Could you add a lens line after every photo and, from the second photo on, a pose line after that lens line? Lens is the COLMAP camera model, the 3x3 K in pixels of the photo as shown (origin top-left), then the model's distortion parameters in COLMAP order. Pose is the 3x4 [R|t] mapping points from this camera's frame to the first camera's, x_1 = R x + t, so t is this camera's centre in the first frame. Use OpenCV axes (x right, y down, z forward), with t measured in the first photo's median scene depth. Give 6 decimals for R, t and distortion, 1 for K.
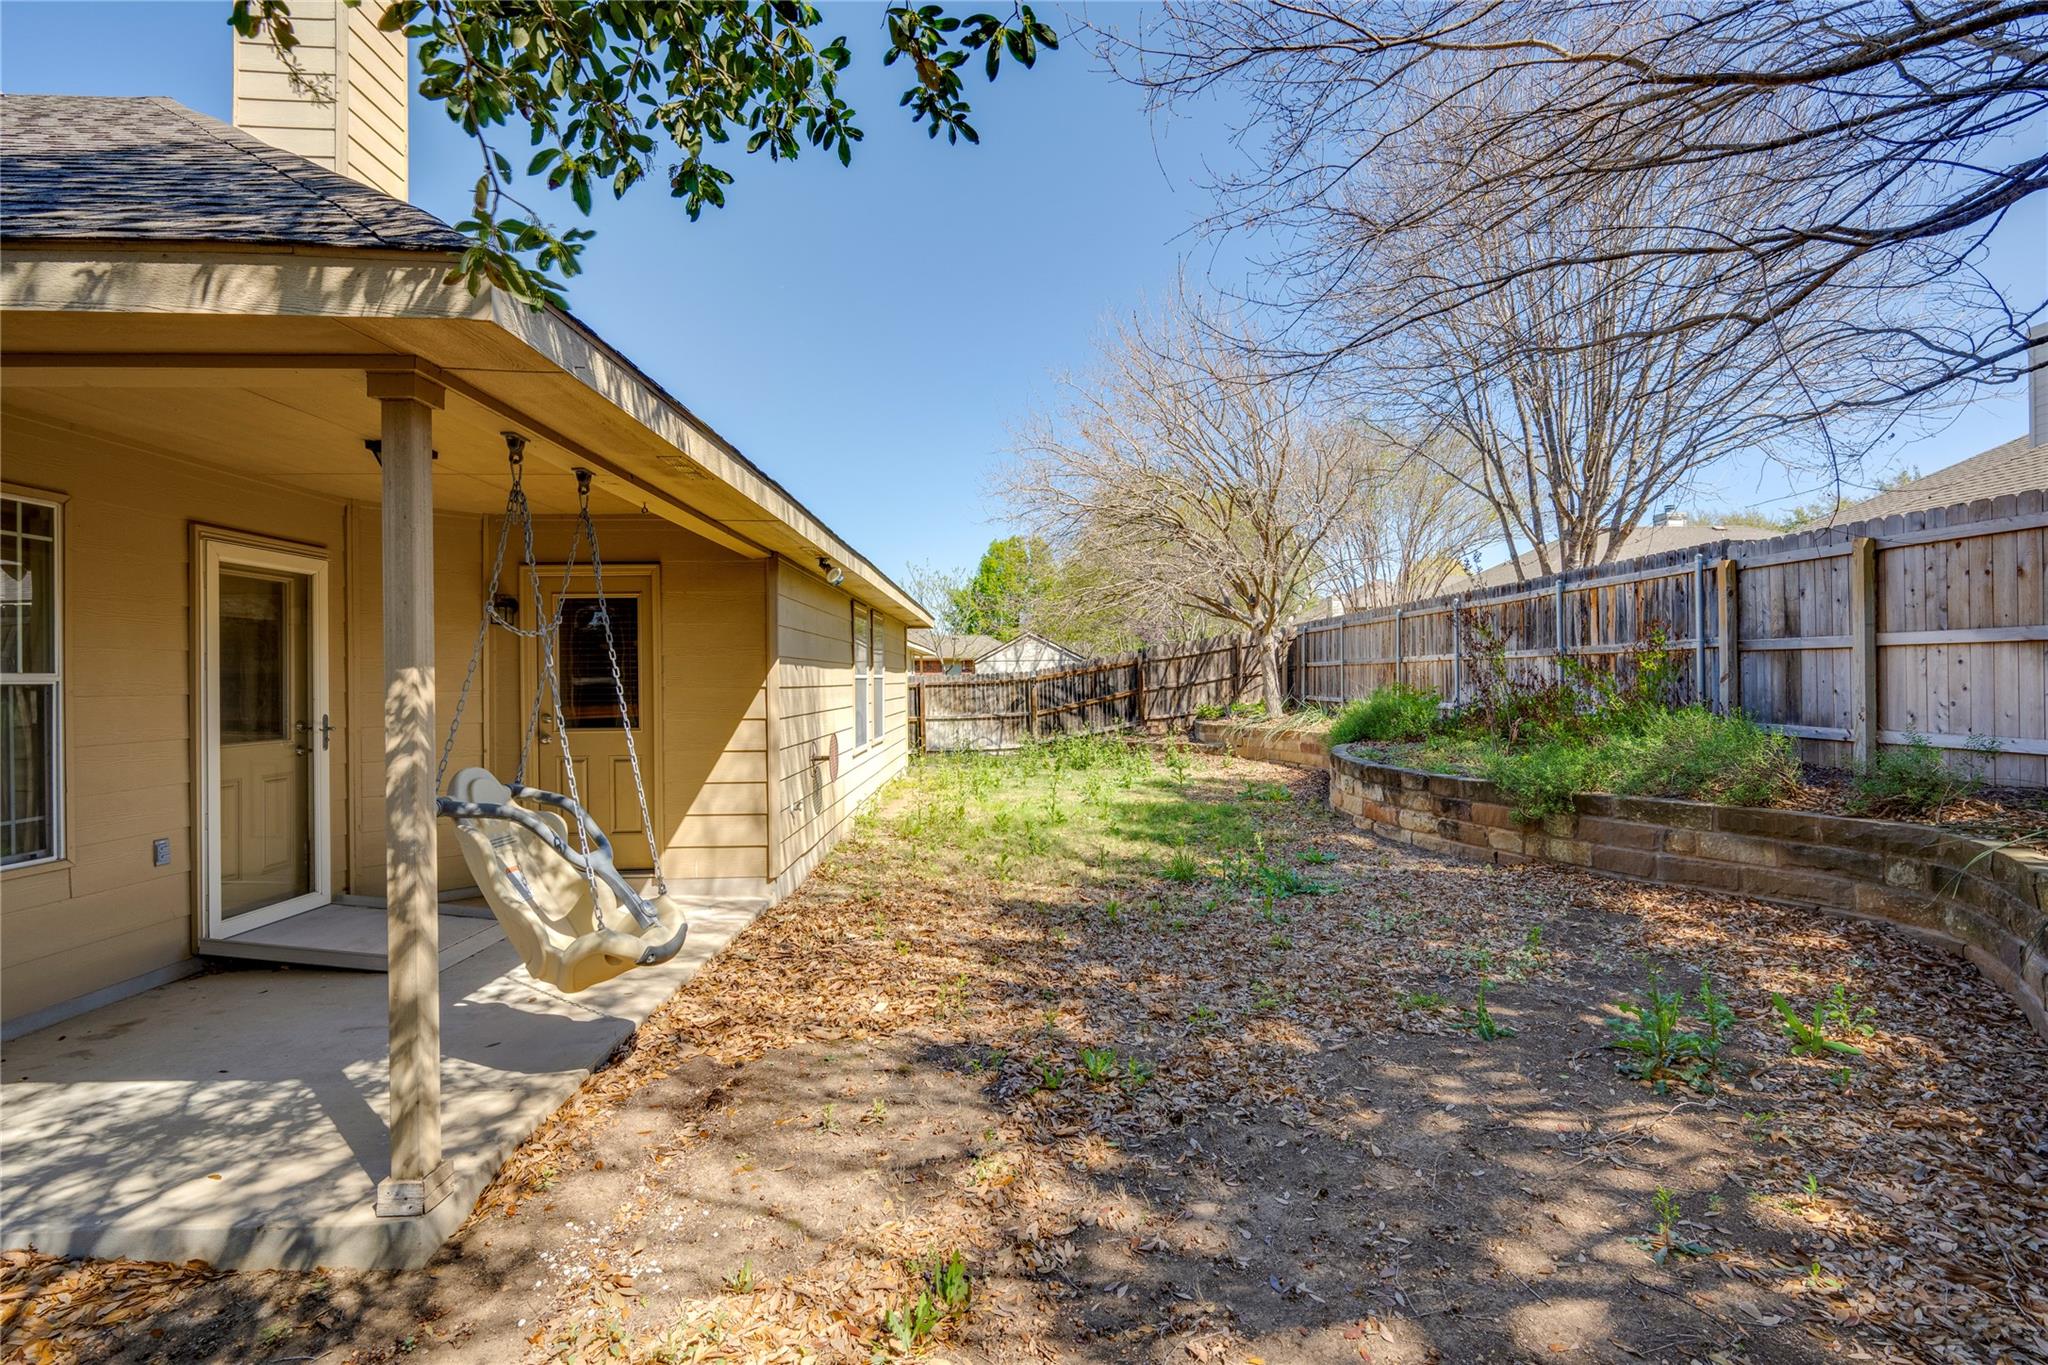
lens RADIAL K [[917.3, 0, 1051.9], [0, 917.3, 685.8], [0, 0, 1]] dist [0.000510, -0.000125]
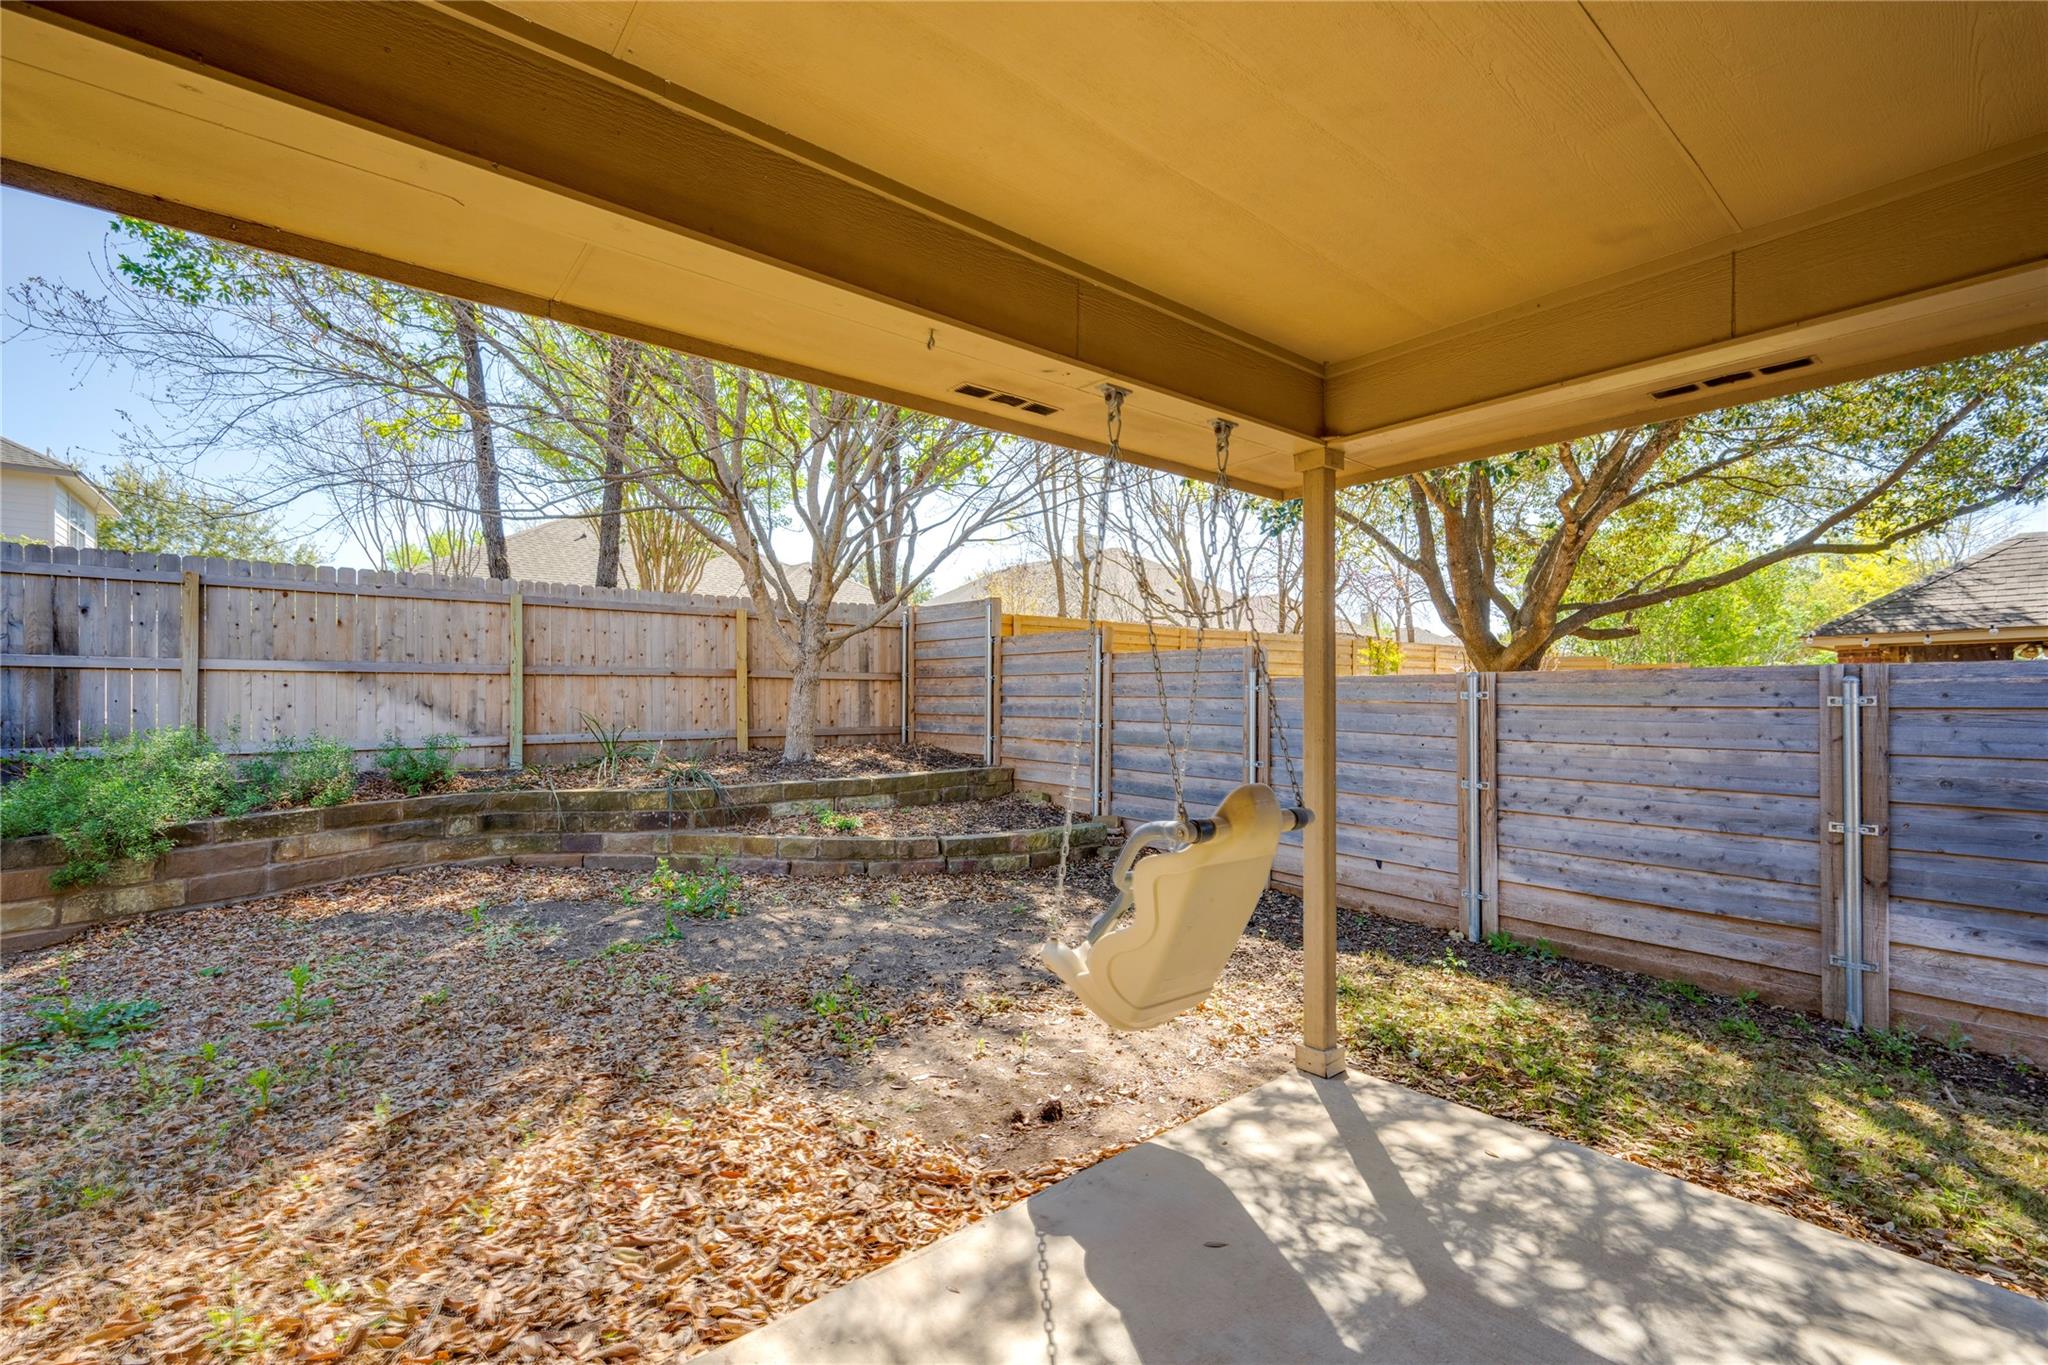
lens RADIAL K [[876.3, 0, 1031.1], [0, 876.3, 690.9], [0, 0, 1]] dist [-0.000084, -0.000211]
pose [[-0.599729, 0.018112, 0.799998, -1.159919], [0.014167, 0.999827, -0.012016, 0.020728], [-0.800078, 0.004127, -0.599882, 1.662609]]
